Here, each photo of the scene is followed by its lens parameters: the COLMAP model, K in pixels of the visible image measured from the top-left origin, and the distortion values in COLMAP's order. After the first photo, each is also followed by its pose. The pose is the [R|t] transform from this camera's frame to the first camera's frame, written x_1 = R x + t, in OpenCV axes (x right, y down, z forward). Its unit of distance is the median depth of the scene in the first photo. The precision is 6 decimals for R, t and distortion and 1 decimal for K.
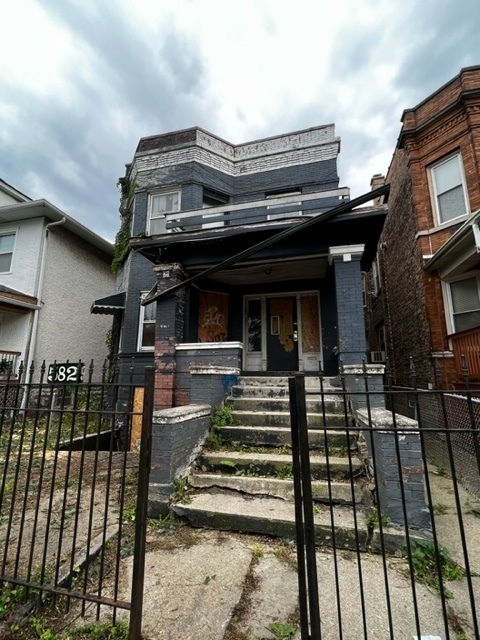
lens RADIAL K [[300.7, 0, 242.3], [0, 300.7, 318.7], [0, 0, 1]] dist [-0.001839, -0.000391]
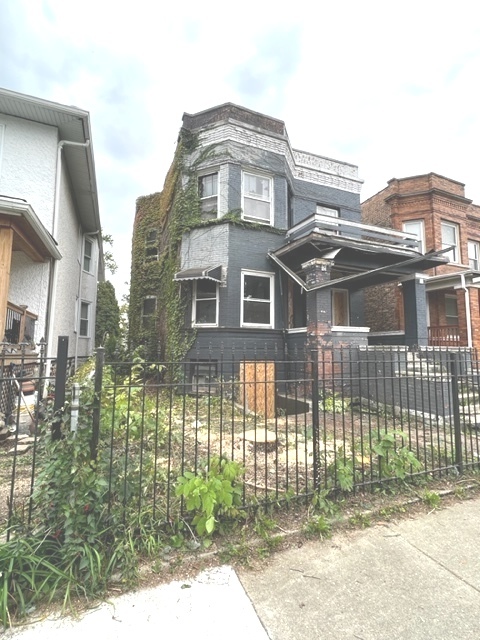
lens RADIAL K [[300.7, 0, 242.3], [0, 300.7, 318.7], [0, 0, 1]] dist [-0.001839, -0.000391]
pose [[0.797216, 0.066286, 0.600044, -0.946933], [-0.123852, 0.990770, 0.055099, 0.021136], [-0.590853, -0.118242, 0.798067, 0.161080]]
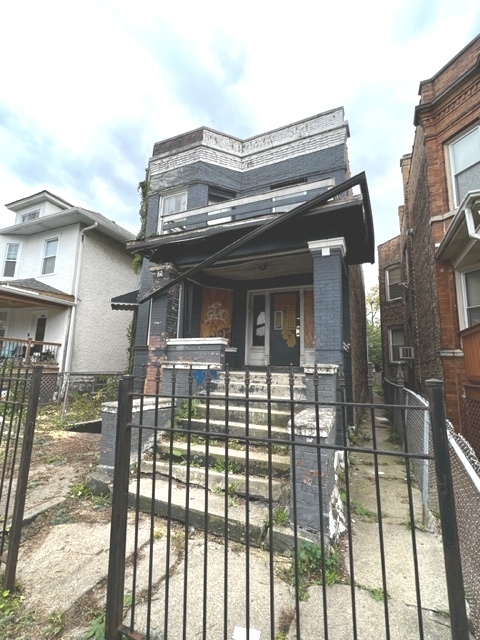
lens RADIAL K [[300.7, 0, 242.3], [0, 300.7, 318.7], [0, 0, 1]] dist [-0.001839, -0.000391]
pose [[0.984606, -0.002642, -0.174768, 0.169944], [0.007383, 0.999622, 0.026484, -0.011221], [0.174632, -0.027367, 0.984253, -0.001025]]
